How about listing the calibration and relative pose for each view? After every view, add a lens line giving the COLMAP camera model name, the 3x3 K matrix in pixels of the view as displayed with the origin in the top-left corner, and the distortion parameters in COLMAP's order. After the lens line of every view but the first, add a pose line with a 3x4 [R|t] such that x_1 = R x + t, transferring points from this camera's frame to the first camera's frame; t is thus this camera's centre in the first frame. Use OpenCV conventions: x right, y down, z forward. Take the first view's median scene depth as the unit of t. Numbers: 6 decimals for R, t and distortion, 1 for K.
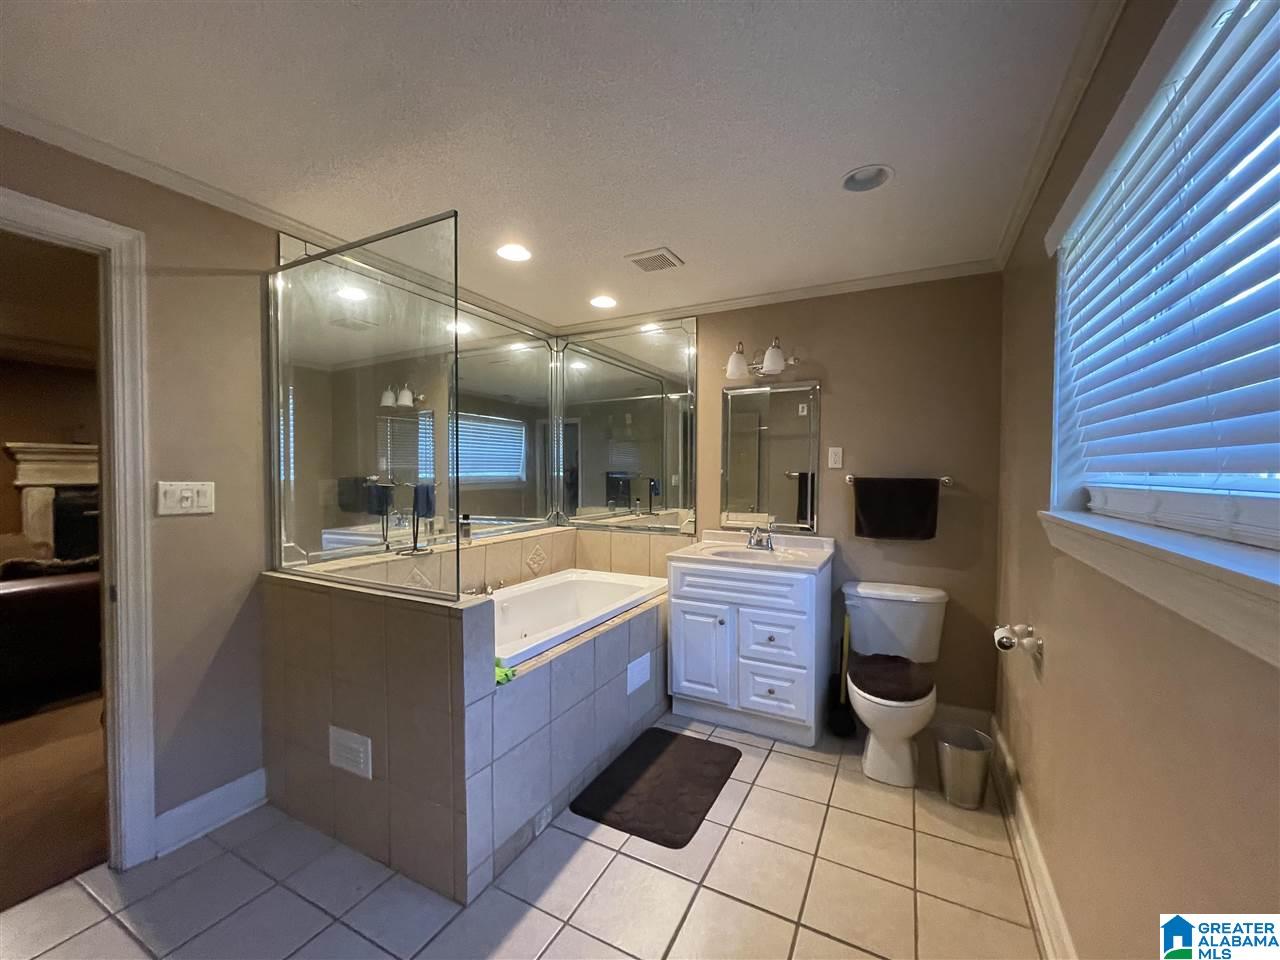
lens RADIAL K [[513.9, 0, 644.7], [0, 513.9, 480.6], [0, 0, 1]] dist [0.000681, -0.000185]
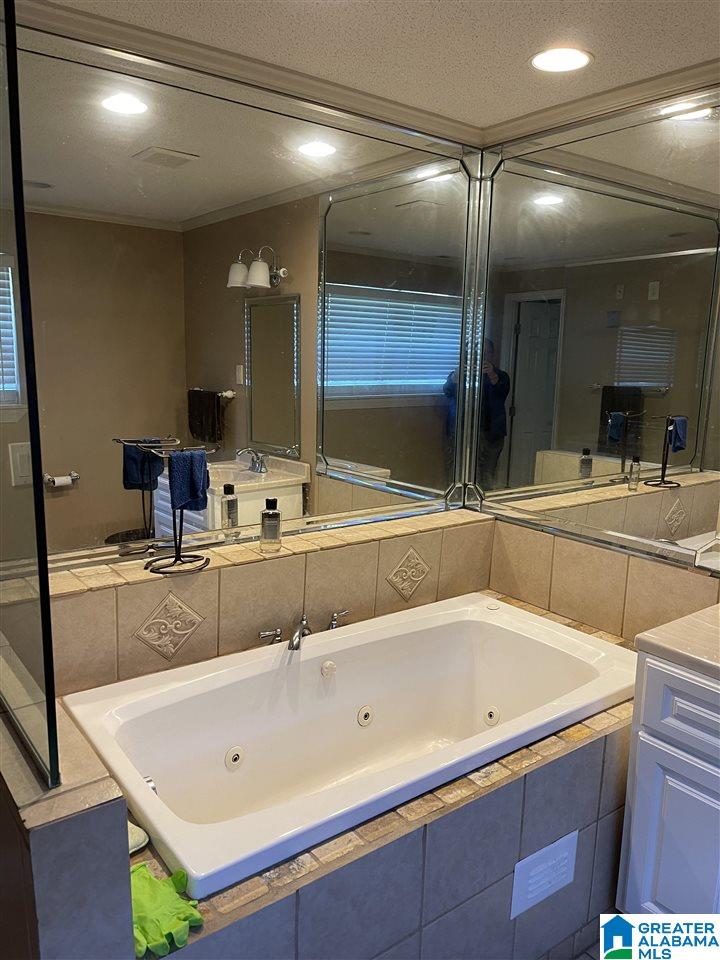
lens RADIAL K [[729.2, 0, 362.2], [0, 729.2, 482.2], [0, 0, 1]] dist [0.047182, -0.037751]
pose [[0.905038, 0.092796, -0.415085, 0.066668], [-0.027916, 0.986765, 0.159733, -0.073233], [0.424414, -0.132977, 0.895651, 0.276099]]
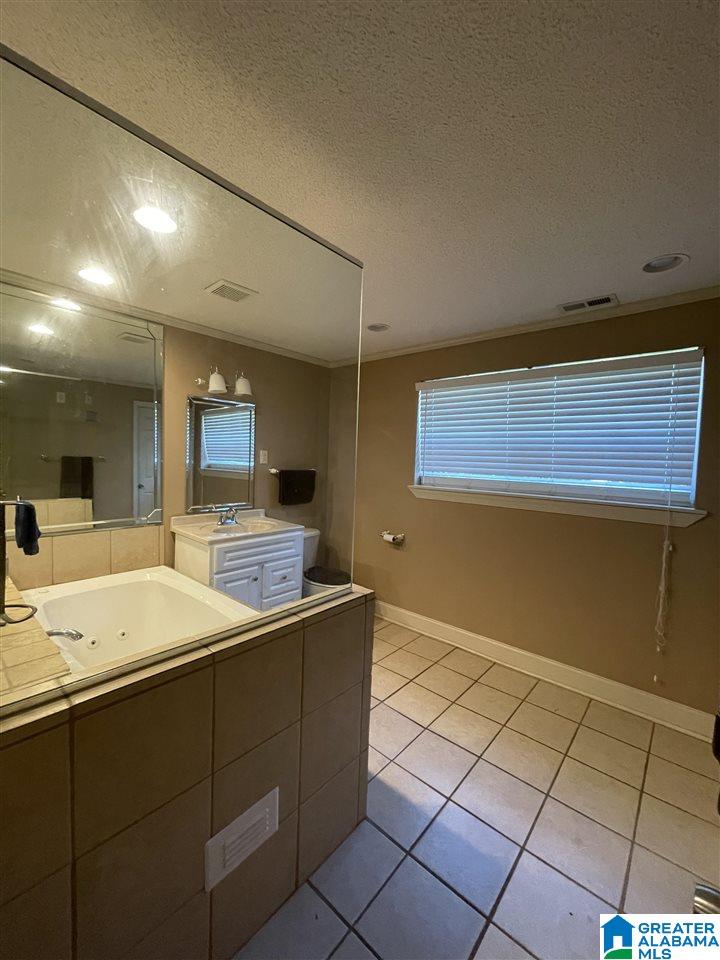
lens RADIAL K [[385.4, 0, 364.3], [0, 385.4, 479.4], [0, 0, 1]] dist [0.000681, -0.000185]
pose [[0.233676, -0.052964, 0.970871, -0.600922], [-0.011656, 0.998291, 0.057265, -0.041482], [-0.972245, -0.024698, 0.232659, 0.376602]]
